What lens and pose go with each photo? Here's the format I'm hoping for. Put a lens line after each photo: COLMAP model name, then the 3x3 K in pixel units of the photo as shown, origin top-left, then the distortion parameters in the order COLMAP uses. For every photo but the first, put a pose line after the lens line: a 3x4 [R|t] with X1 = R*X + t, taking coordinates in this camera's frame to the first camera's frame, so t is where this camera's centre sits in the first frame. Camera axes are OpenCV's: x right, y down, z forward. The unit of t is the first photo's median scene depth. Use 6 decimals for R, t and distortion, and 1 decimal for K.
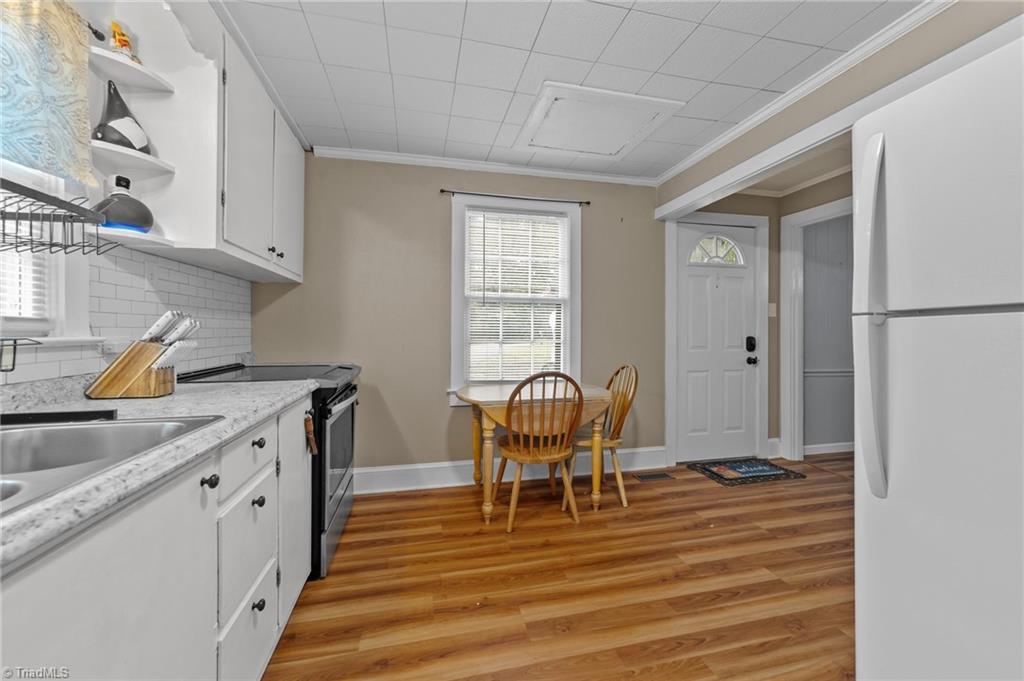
lens RADIAL K [[392.1, 0, 511.6], [0, 392.1, 333.4], [0, 0, 1]] dist [-0.005199, 0.004068]
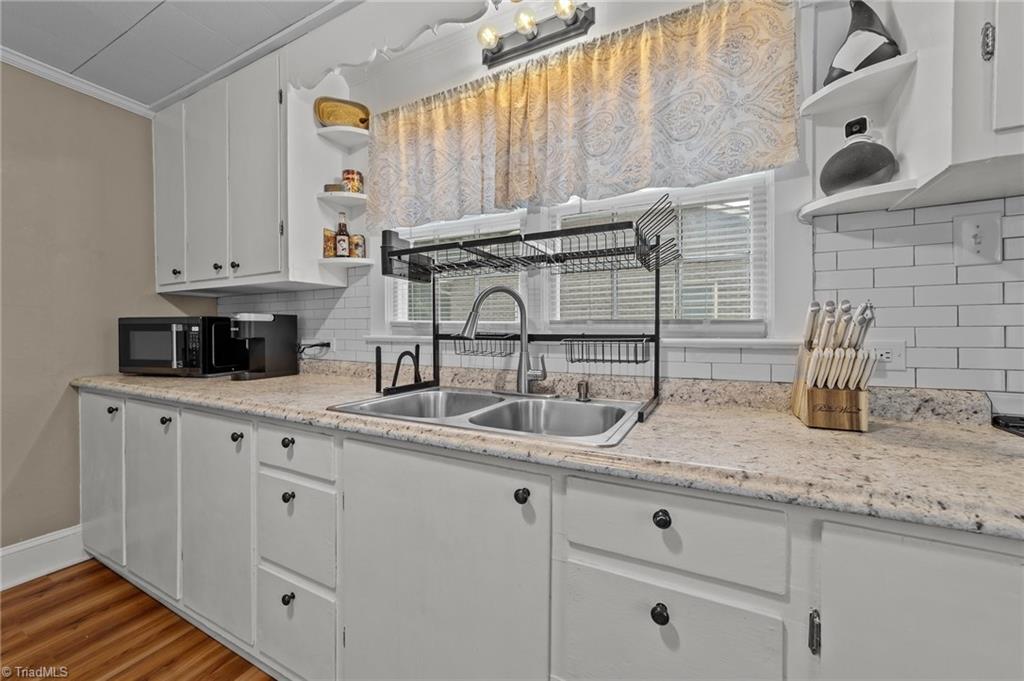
lens RADIAL K [[392.1, 0, 511.0], [0, 392.1, 335.4], [0, 0, 1]] dist [-0.005199, 0.004068]
pose [[-0.644141, -0.001591, -0.764905, -0.032951], [-0.008643, 0.999949, 0.005199, 0.001316], [0.764858, 0.009960, -0.644122, 1.172663]]
